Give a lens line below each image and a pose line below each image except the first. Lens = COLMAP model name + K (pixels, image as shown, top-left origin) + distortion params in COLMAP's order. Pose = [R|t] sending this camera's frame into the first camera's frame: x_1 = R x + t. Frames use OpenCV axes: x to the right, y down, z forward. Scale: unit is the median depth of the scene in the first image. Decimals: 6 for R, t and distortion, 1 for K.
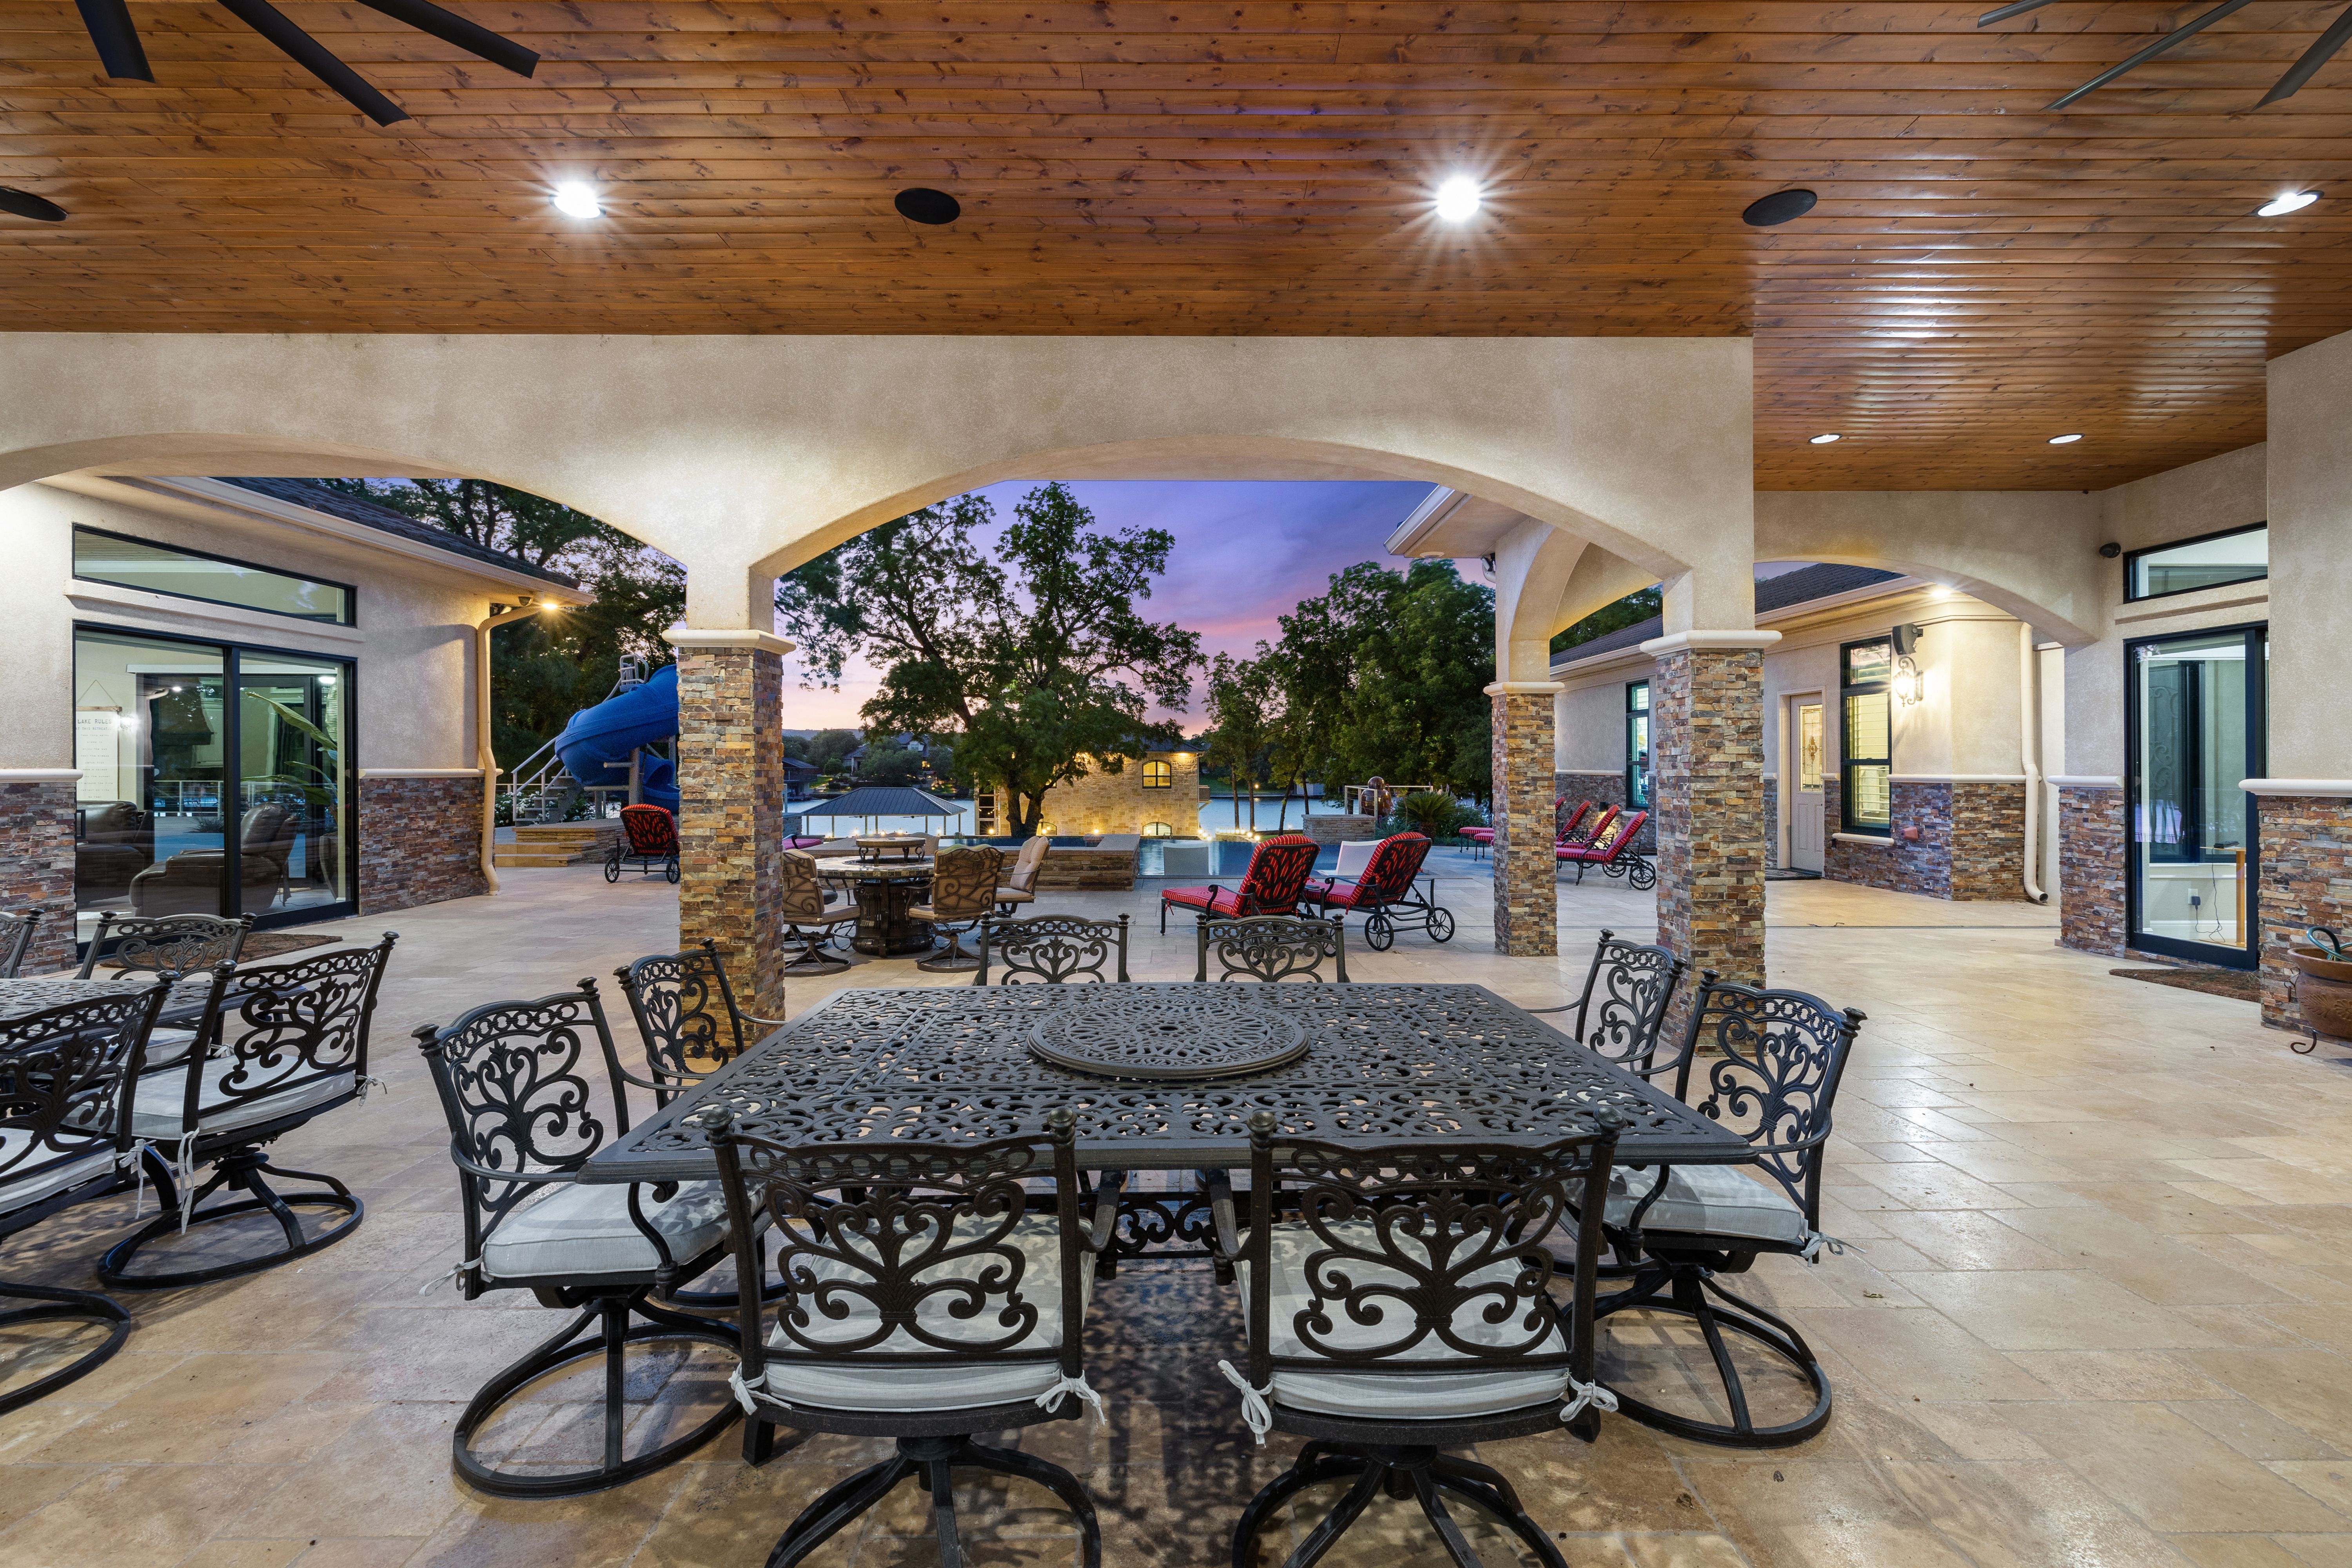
lens RADIAL K [[1000.2, 0, 1176.0], [0, 1000.2, 784.0], [0, 0, 1]] dist [0.001319, -0.000047]
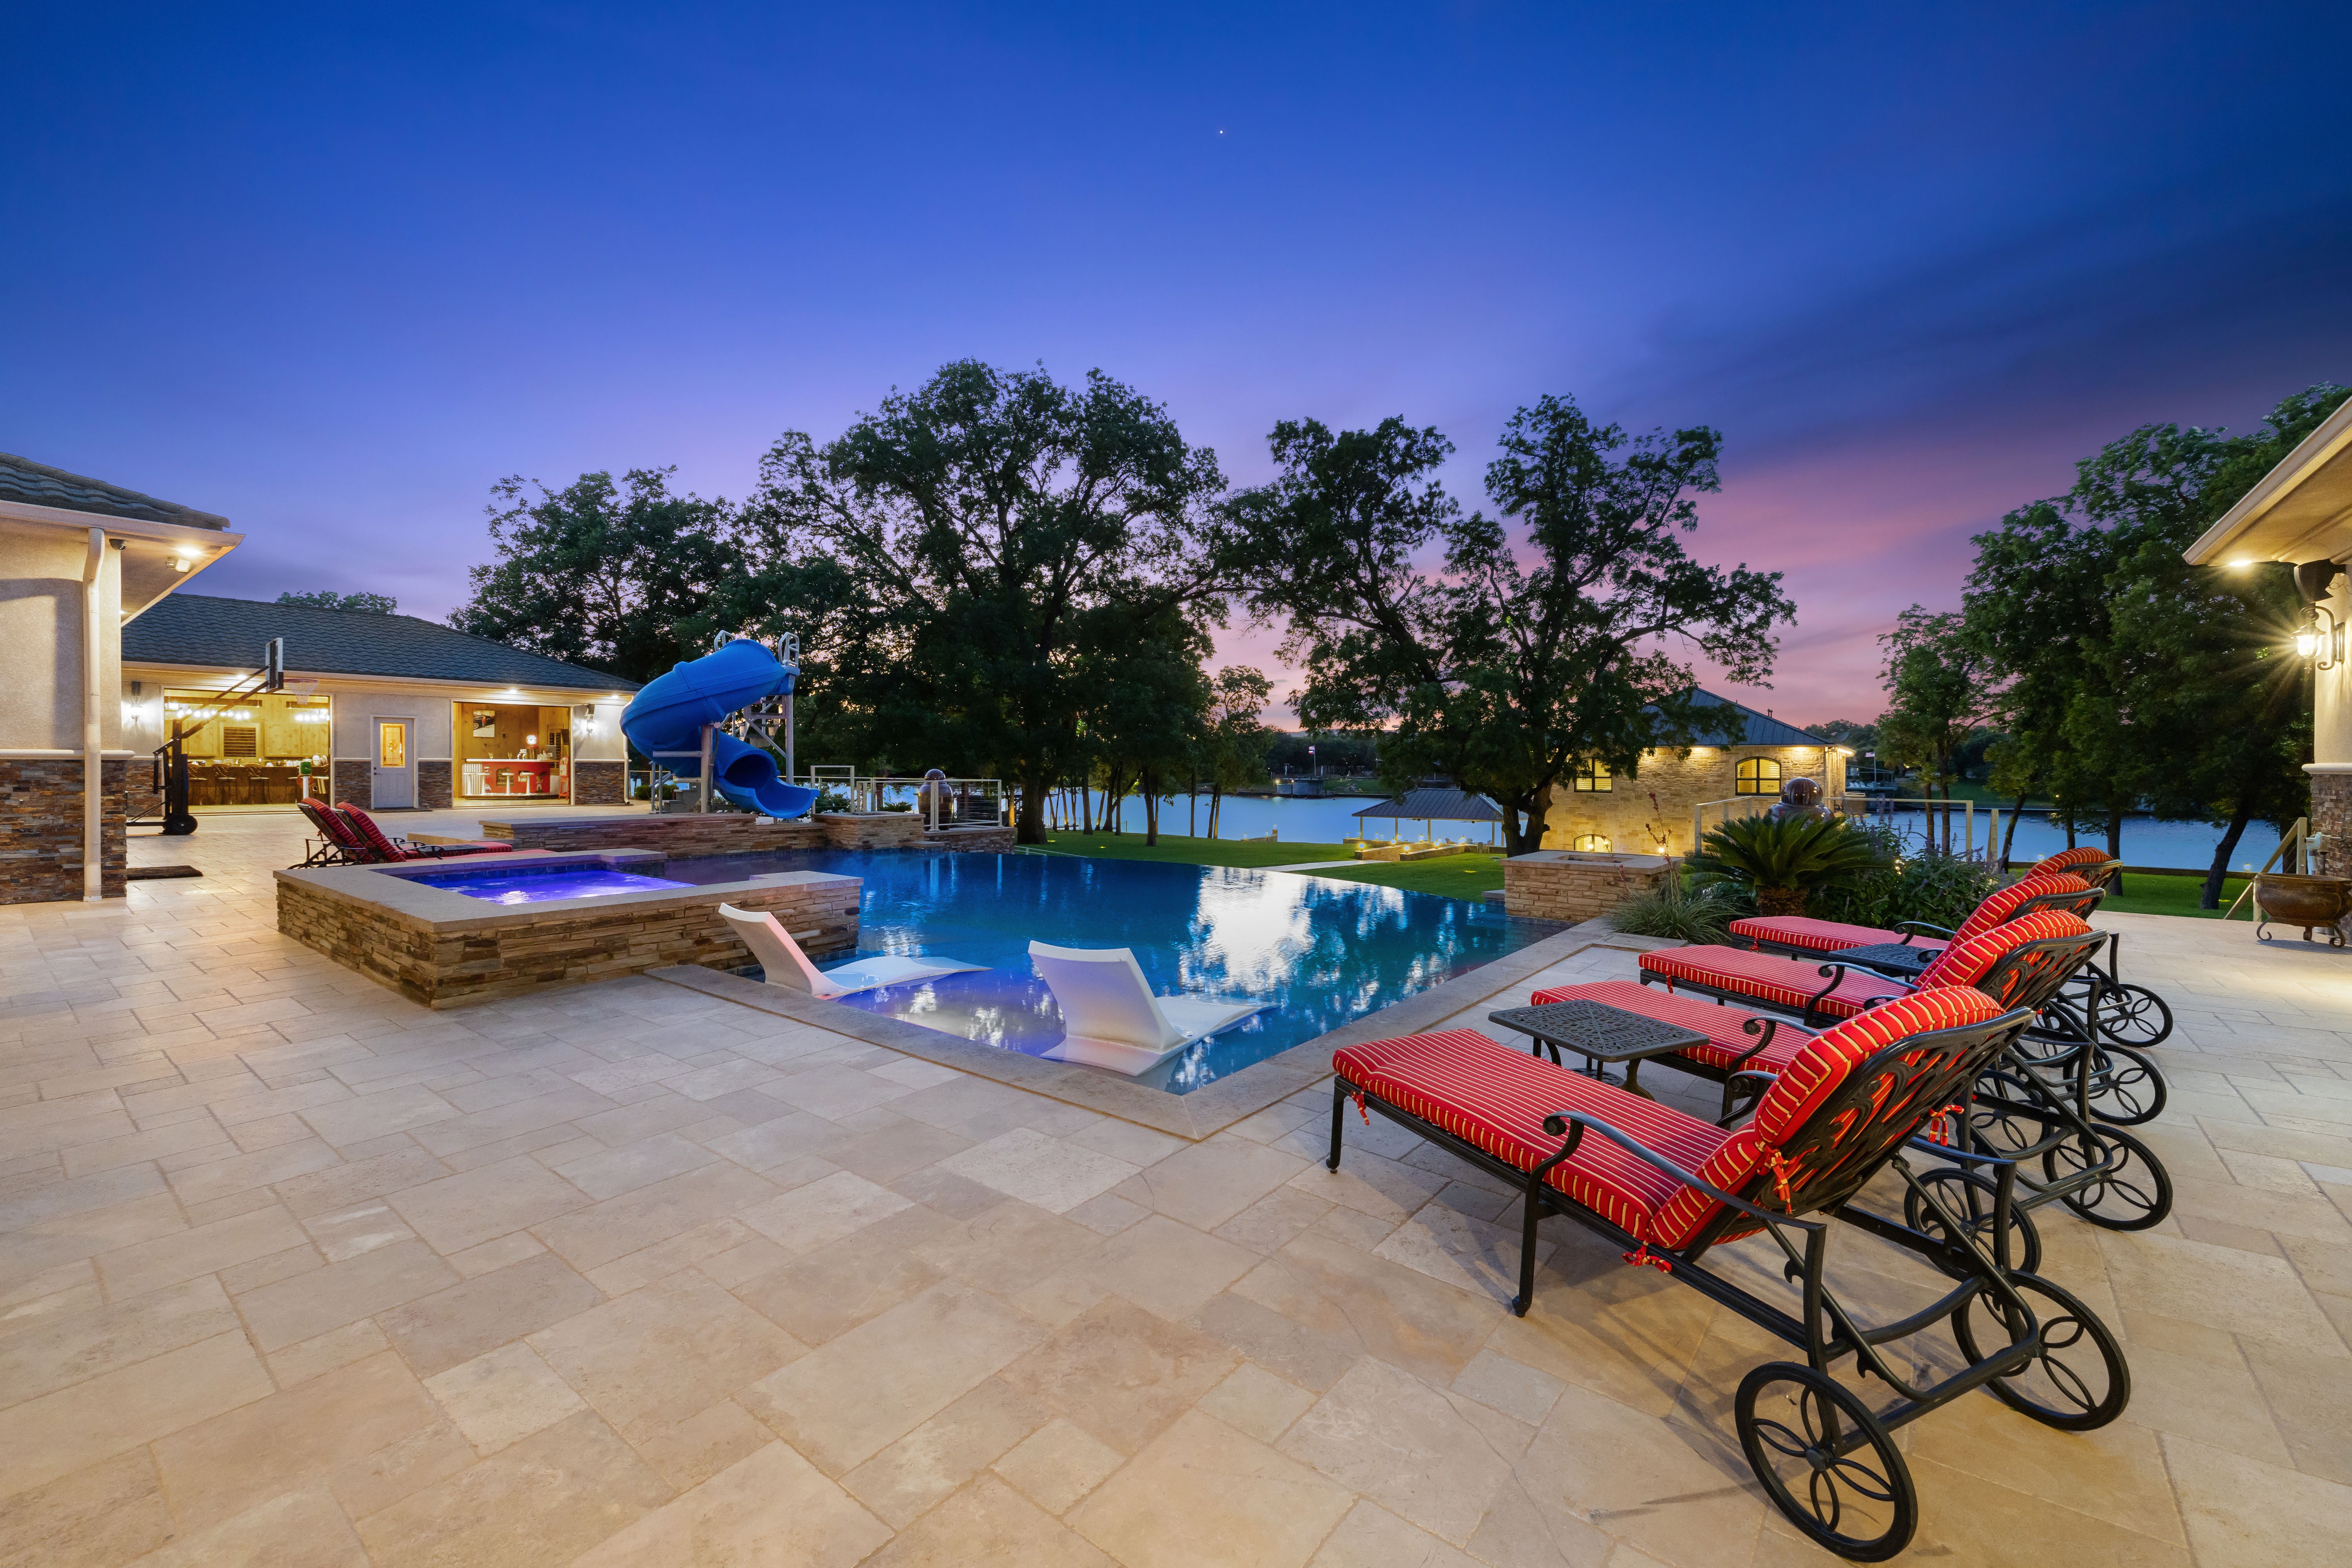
lens RADIAL K [[991.0, 0, 1175.1], [0, 991.0, 761.9], [0, 0, 1]] dist [0.003053, 0.000134]
pose [[0.781518, -0.000400, -0.623883, 0.123183], [-0.014769, 0.999708, -0.019141, -0.000590], [0.623708, 0.024173, 0.781284, 0.207711]]
